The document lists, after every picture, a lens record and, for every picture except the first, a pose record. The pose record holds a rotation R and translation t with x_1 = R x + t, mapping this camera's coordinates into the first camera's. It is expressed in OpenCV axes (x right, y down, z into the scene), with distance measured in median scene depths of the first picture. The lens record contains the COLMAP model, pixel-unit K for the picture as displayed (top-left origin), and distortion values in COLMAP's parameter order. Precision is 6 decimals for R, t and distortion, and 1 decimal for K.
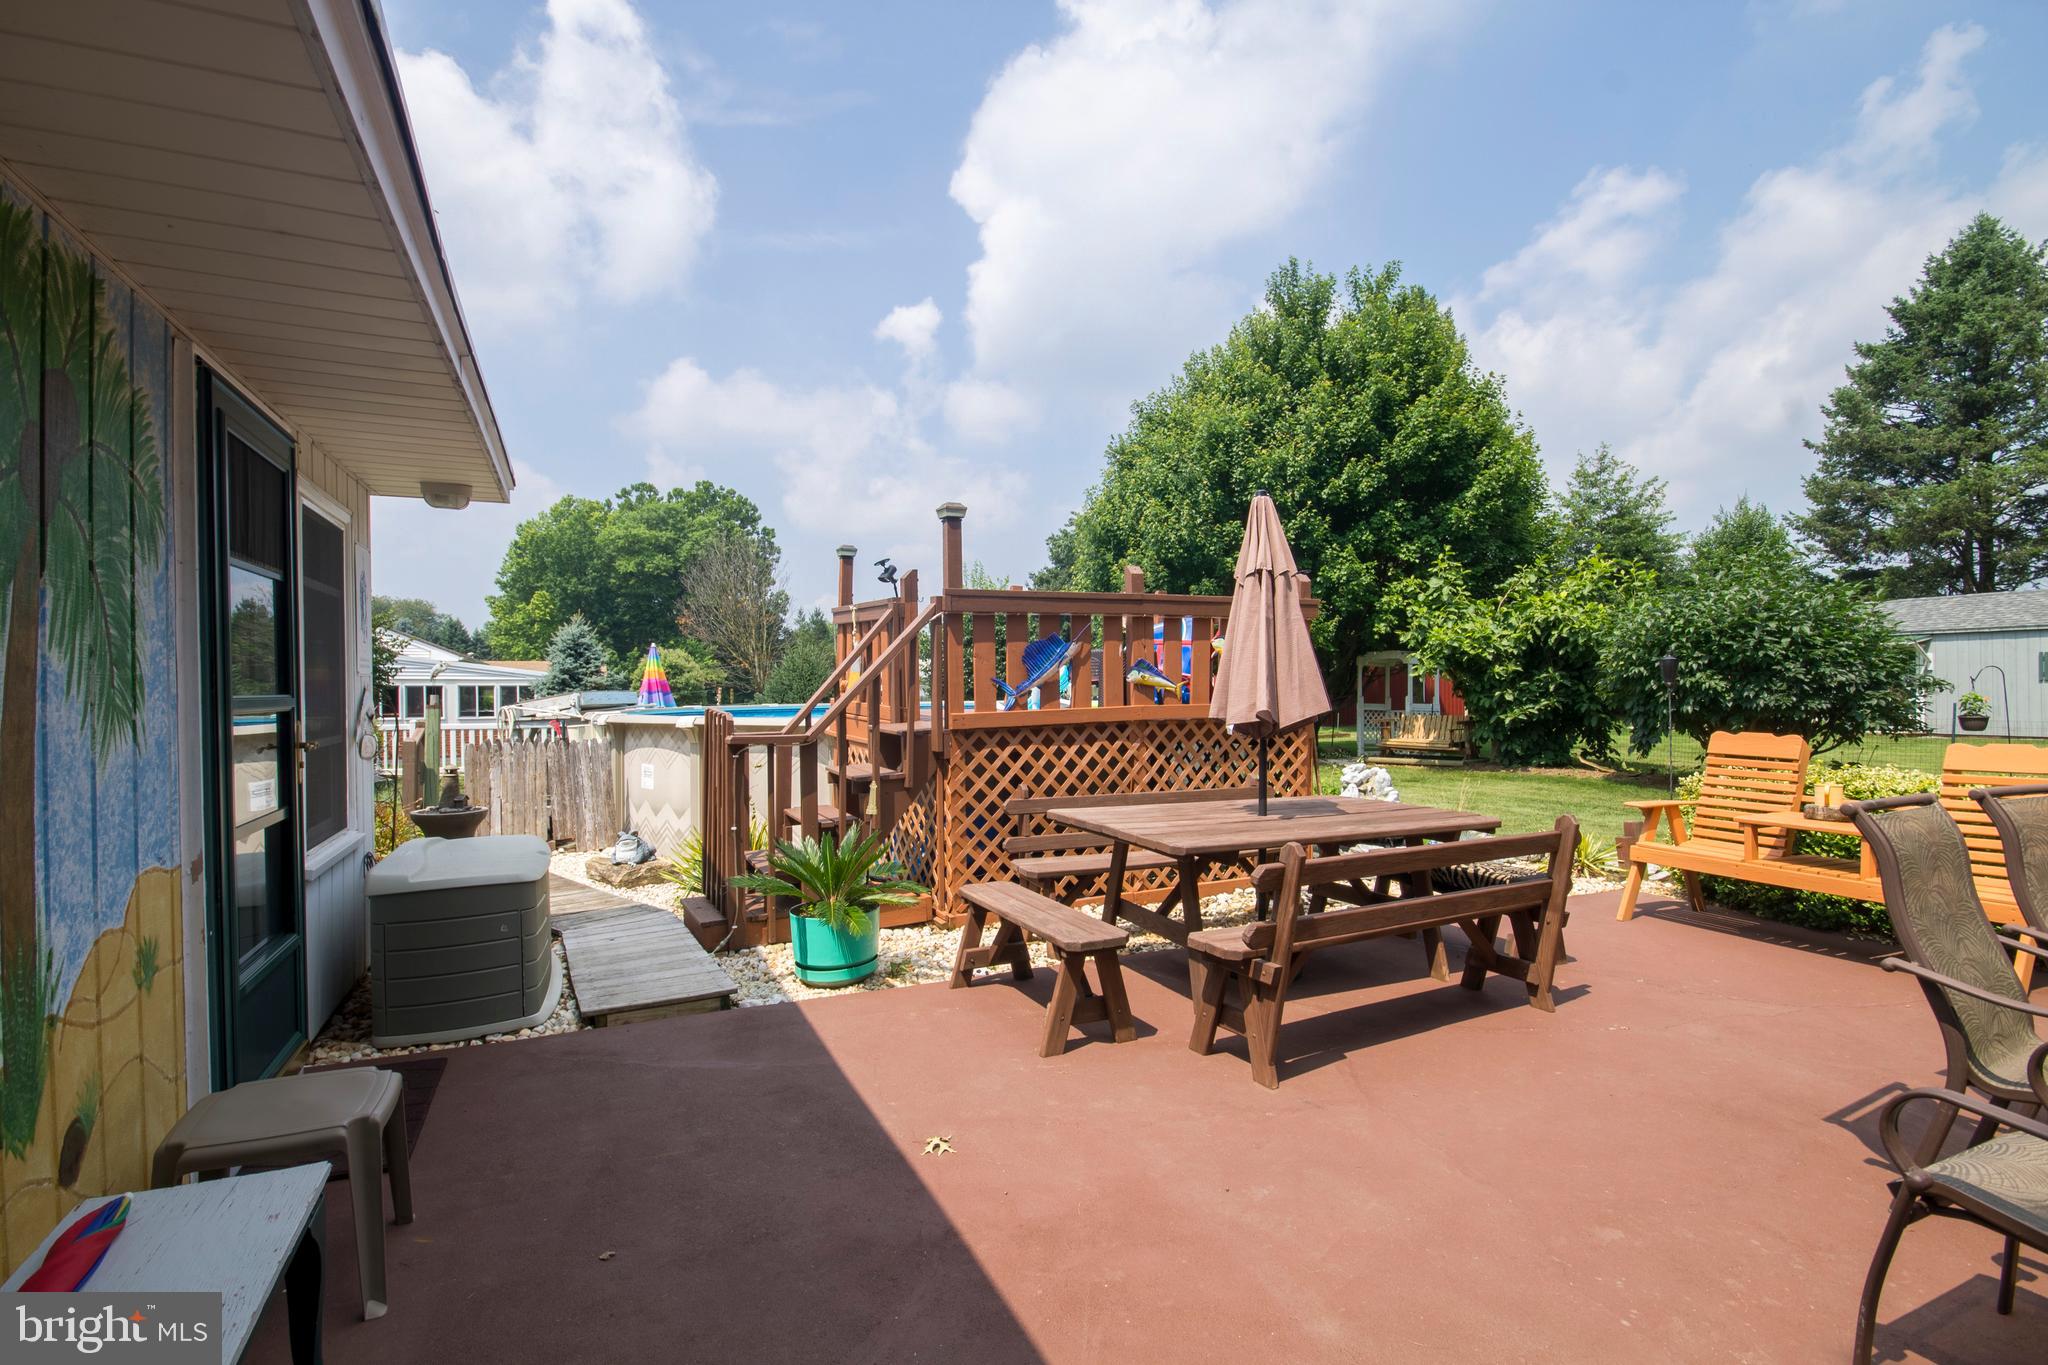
lens RADIAL K [[968.8, 0, 1013.9], [0, 968.8, 690.3], [0, 0, 1]] dist [-0.005592, 0.000146]
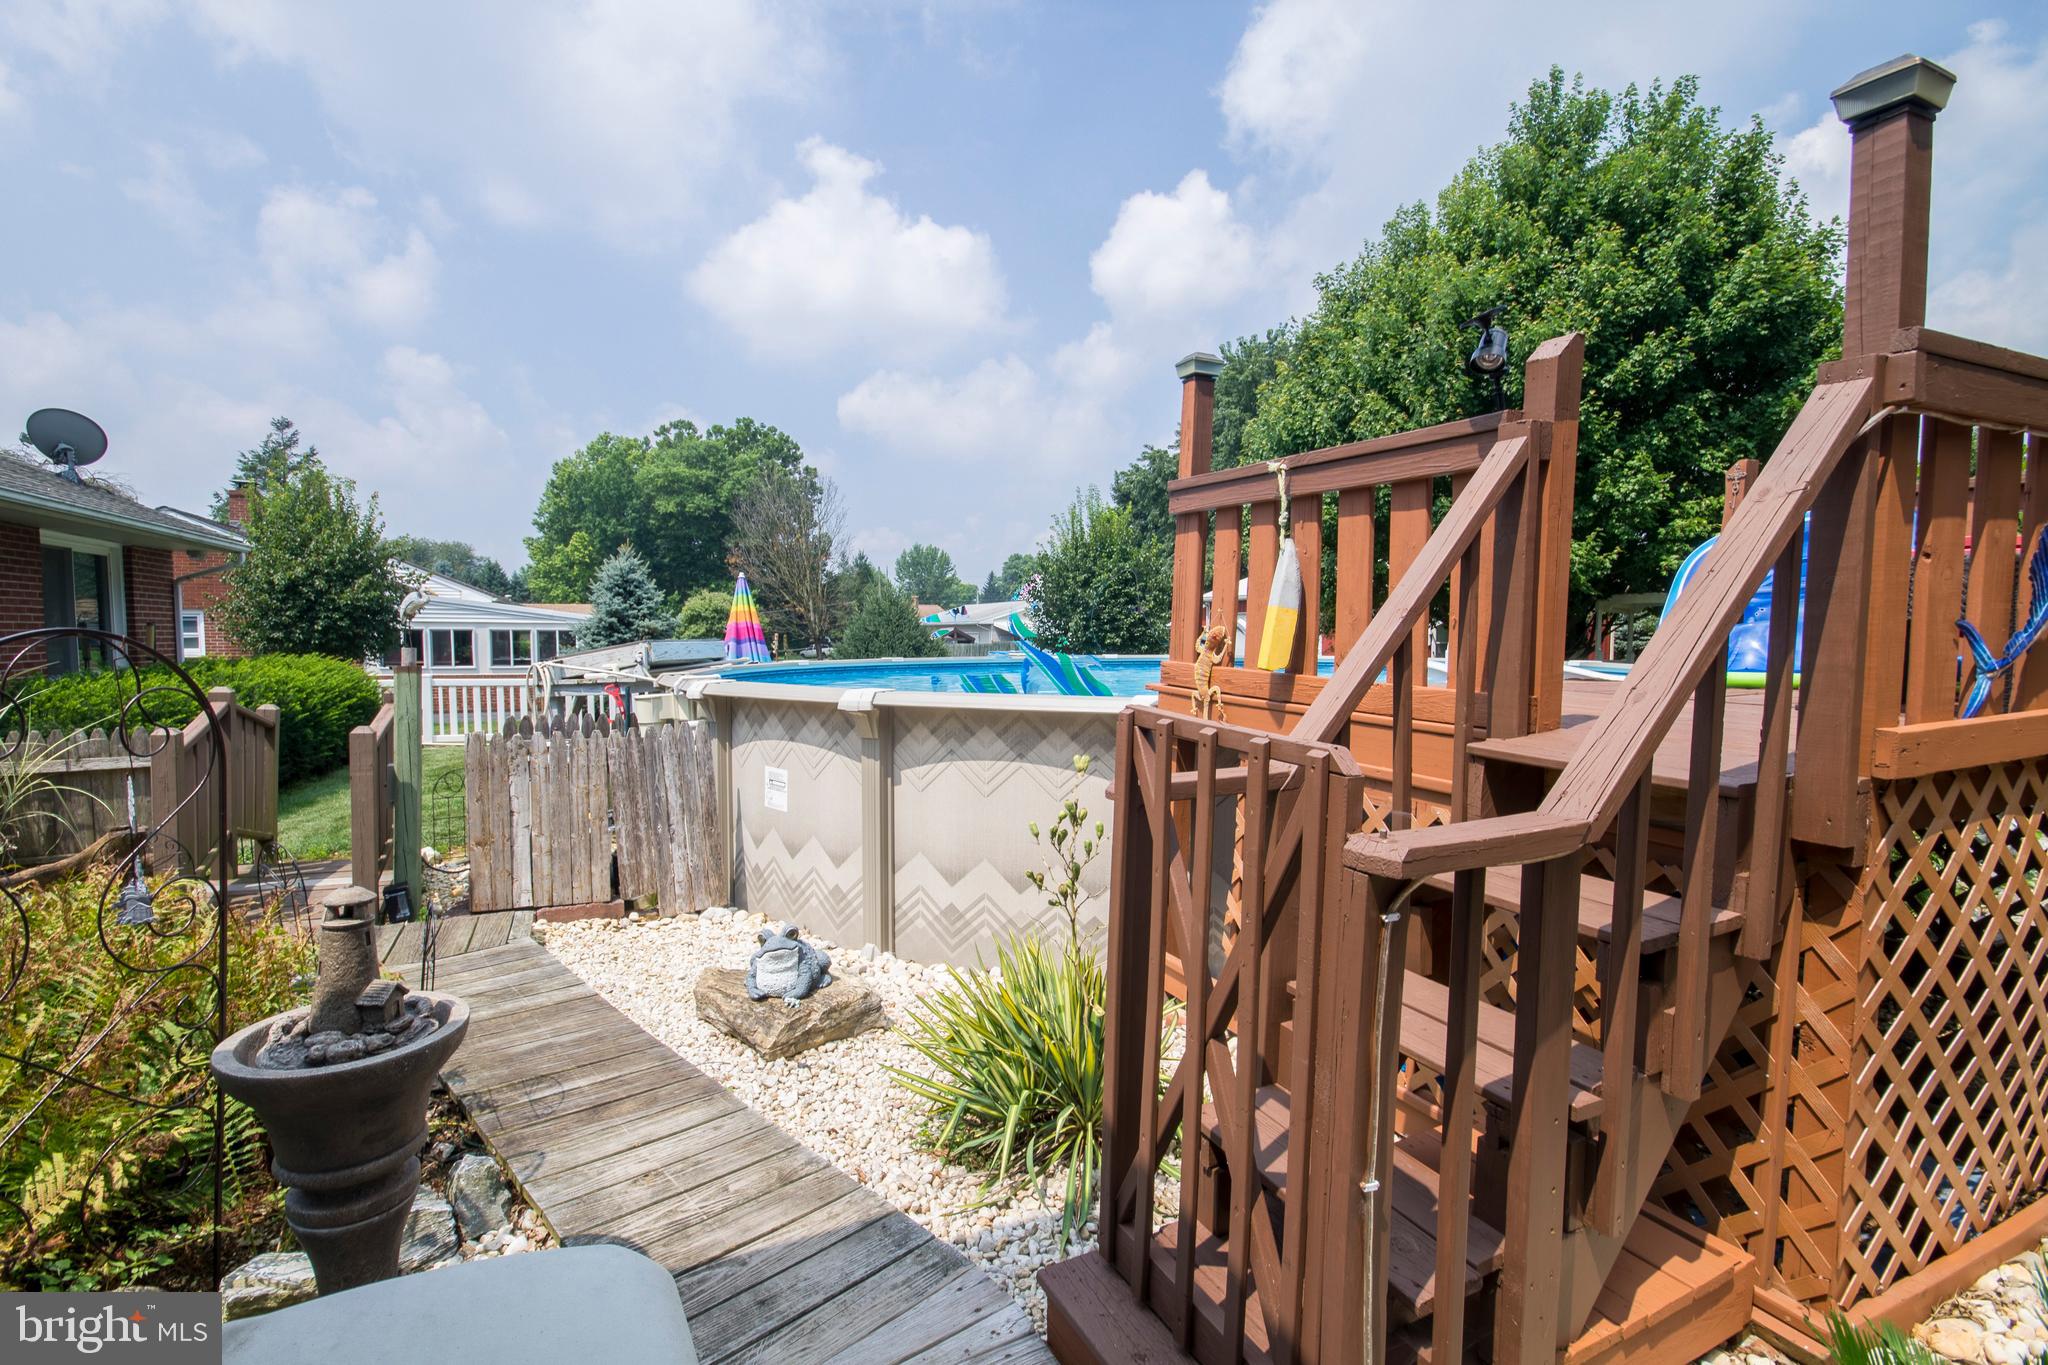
lens RADIAL K [[972.3, 0, 1013.9], [0, 972.3, 688.1], [0, 0, 1]] dist [-0.000939, -0.000399]
pose [[0.999342, 0.008187, -0.035337, -0.081232], [-0.006325, 0.998600, 0.052513, -0.001401], [0.035717, -0.052255, 0.997995, 0.159380]]
